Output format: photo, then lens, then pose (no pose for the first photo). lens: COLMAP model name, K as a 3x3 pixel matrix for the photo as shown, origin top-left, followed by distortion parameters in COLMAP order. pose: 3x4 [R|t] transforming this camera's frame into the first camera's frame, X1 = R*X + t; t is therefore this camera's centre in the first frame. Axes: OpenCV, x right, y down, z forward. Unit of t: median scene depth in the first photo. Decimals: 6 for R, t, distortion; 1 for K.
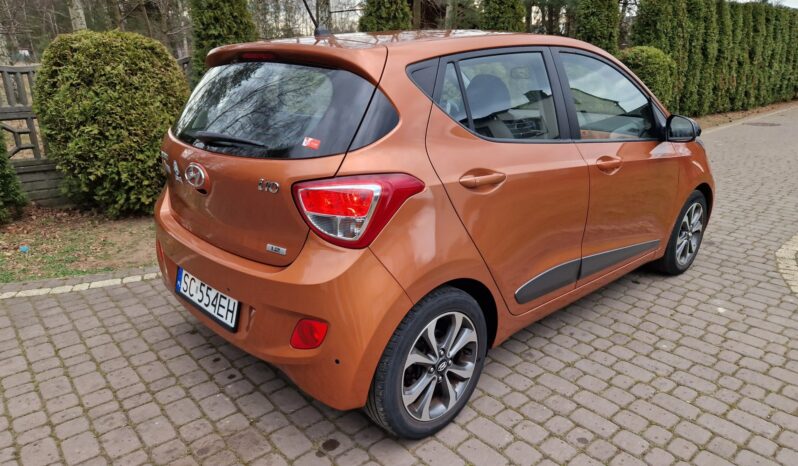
lens RADIAL K [[525.2, 0, 384.8], [0, 525.2, 234.8], [0, 0, 1]] dist [0.040158, 0.000316]
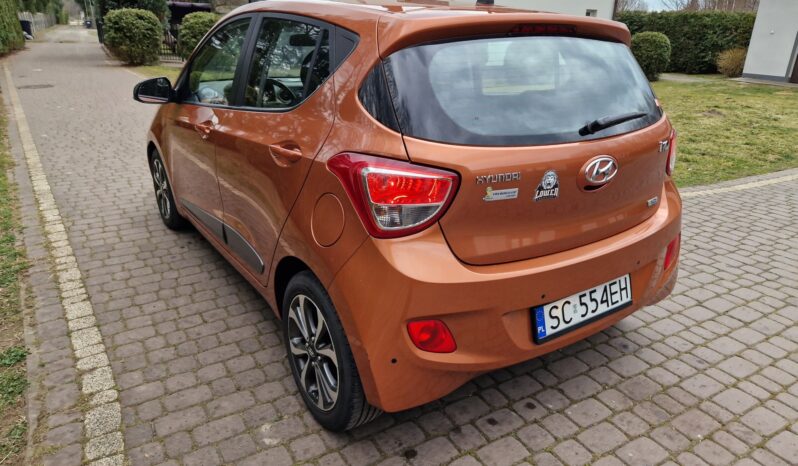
lens RADIAL K [[536.6, 0, 408.2], [0, 536.6, 232.7], [0, 0, 1]] dist [0.042672, -0.004887]
pose [[0.147961, -0.342702, 0.927719, -1.224024], [0.286029, 0.912785, 0.291566, -0.354960], [-0.946729, 0.222214, 0.233079, 1.088204]]
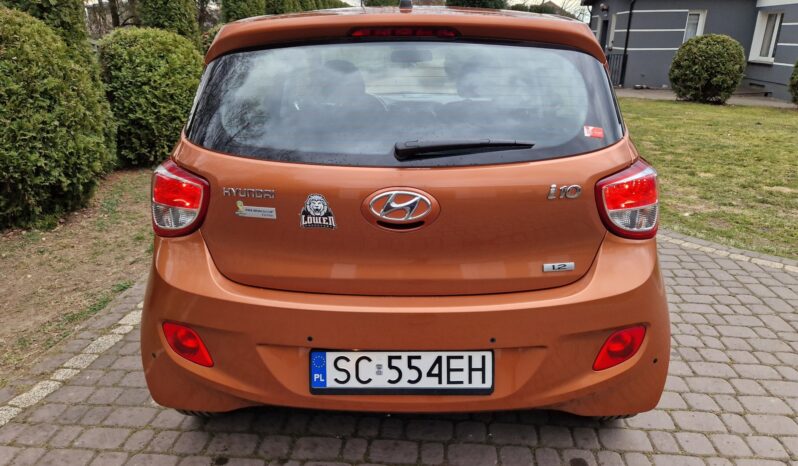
lens RADIAL K [[536.6, 0, 408.2], [0, 536.6, 232.7], [0, 0, 1]] dist [0.042672, -0.004887]
pose [[0.698013, -0.229878, 0.678184, -0.813248], [0.220914, 0.970006, 0.101422, -0.141125], [-0.681157, 0.079026, 0.727860, 0.474551]]
